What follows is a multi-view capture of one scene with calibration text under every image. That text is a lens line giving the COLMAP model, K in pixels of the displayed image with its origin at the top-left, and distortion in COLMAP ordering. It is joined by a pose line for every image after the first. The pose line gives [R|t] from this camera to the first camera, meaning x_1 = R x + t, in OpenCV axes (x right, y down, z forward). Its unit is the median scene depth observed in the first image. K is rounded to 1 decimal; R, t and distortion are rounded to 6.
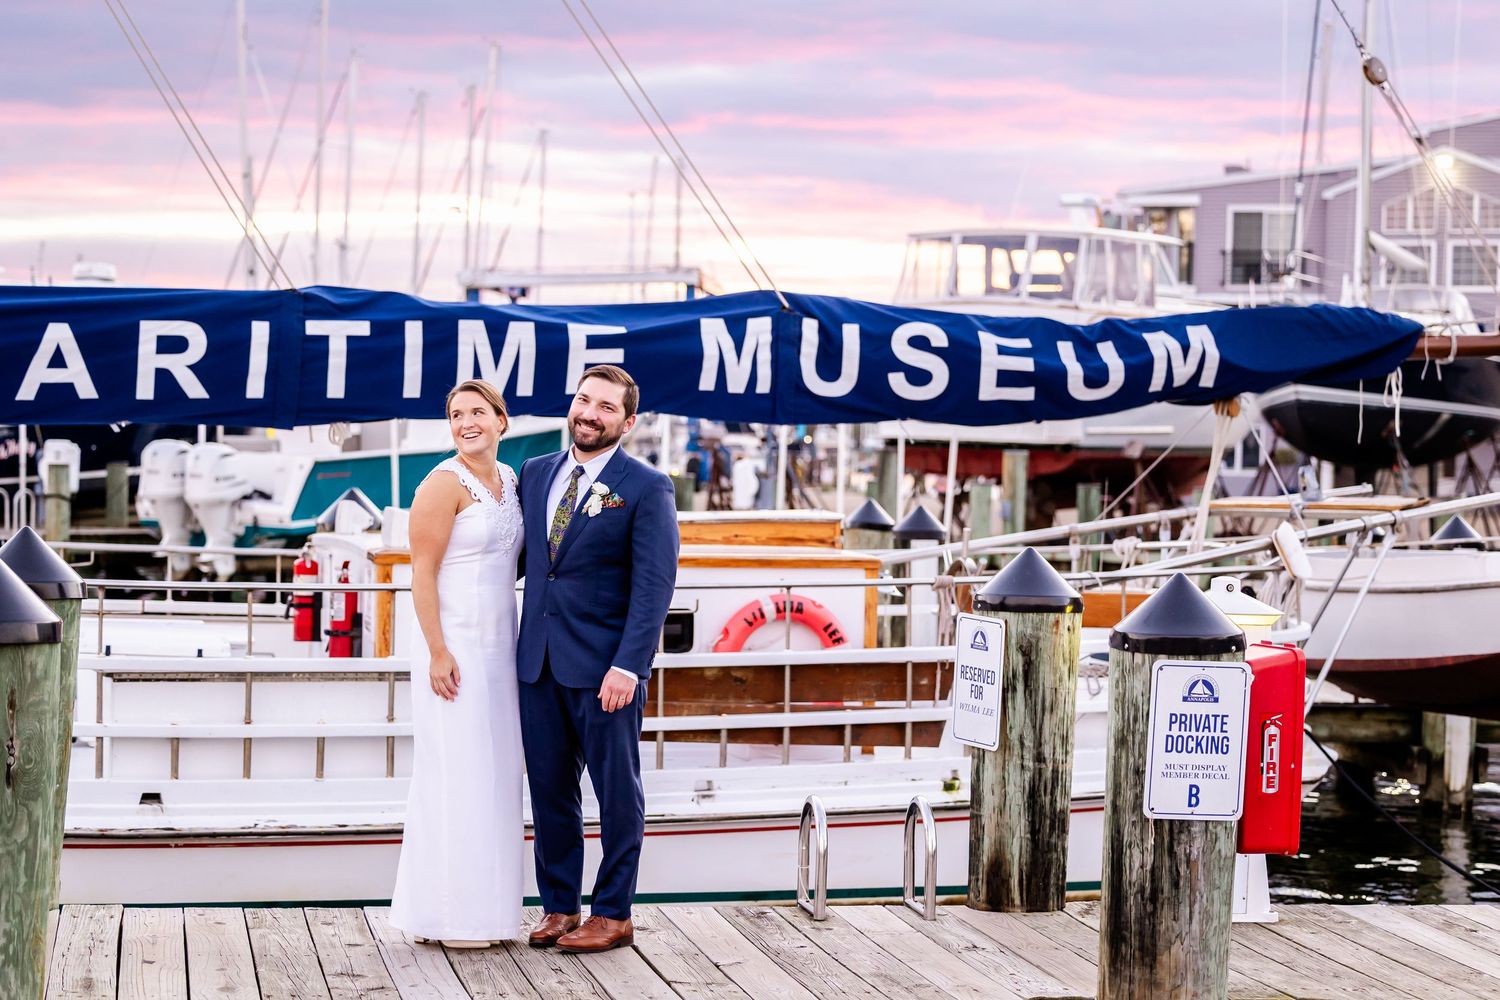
lens RADIAL K [[3281.4, 0, 750.0], [0, 3281.4, 500.0], [0, 0, 1]] dist [0.016682, 0.574918]
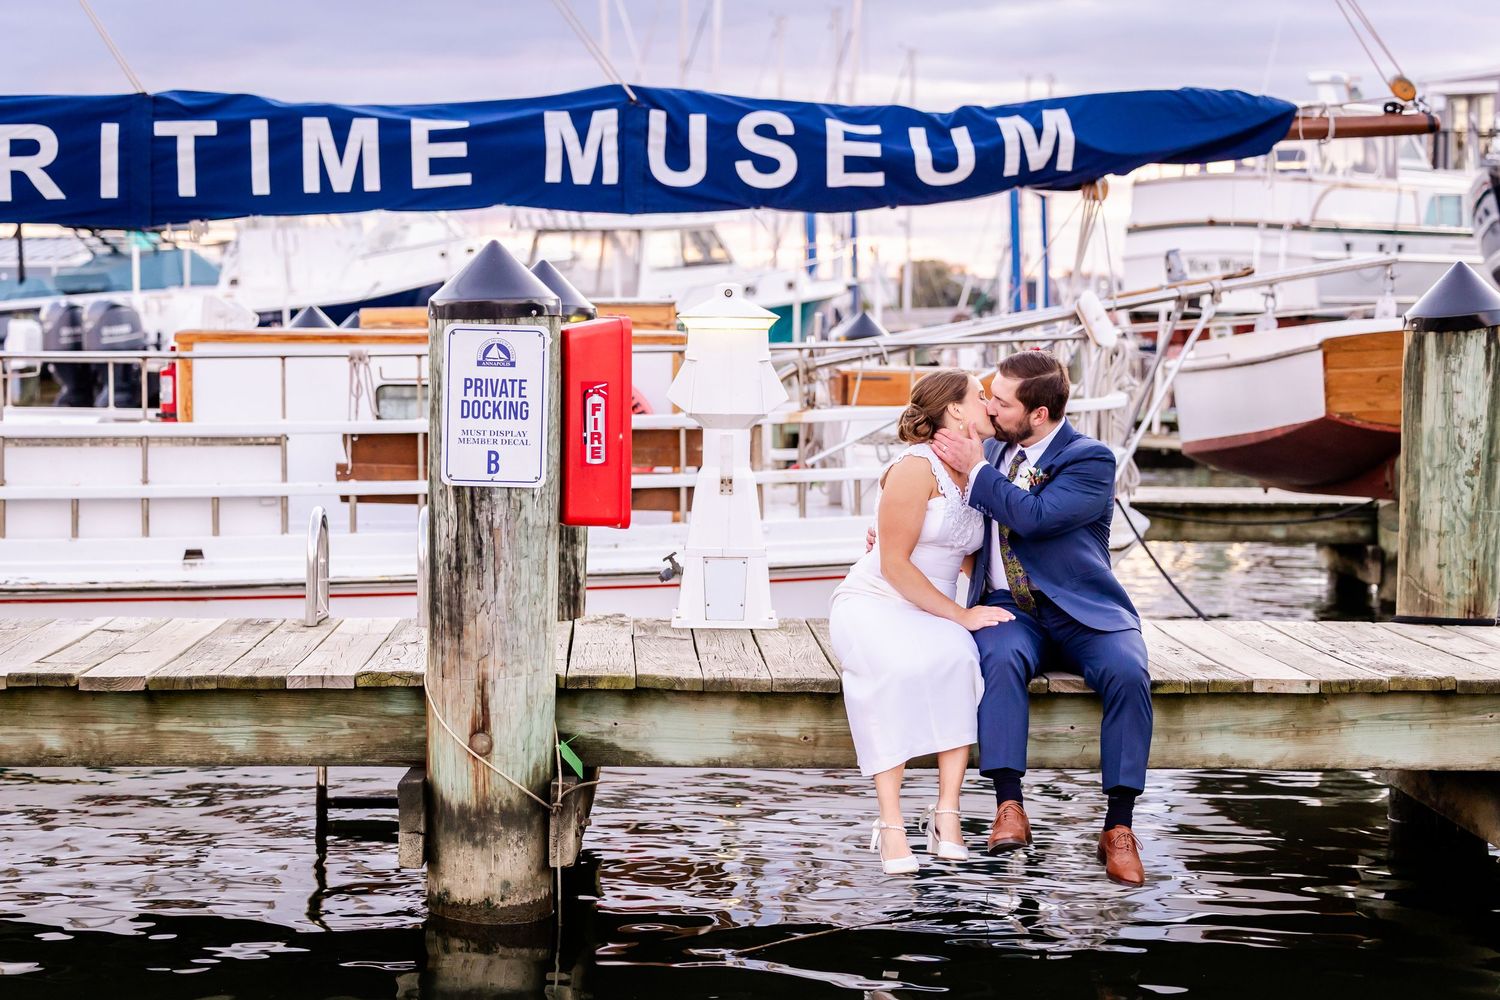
lens RADIAL K [[3084.1, 0, 734.4], [0, 3084.1, 546.6], [0, 0, 1]] dist [-0.053935, 0.258736]
pose [[0.988752, -0.009229, -0.149276, 0.188436], [0.015340, 0.999088, 0.039840, 0.043555], [0.148773, -0.041682, 0.987993, 0.052633]]
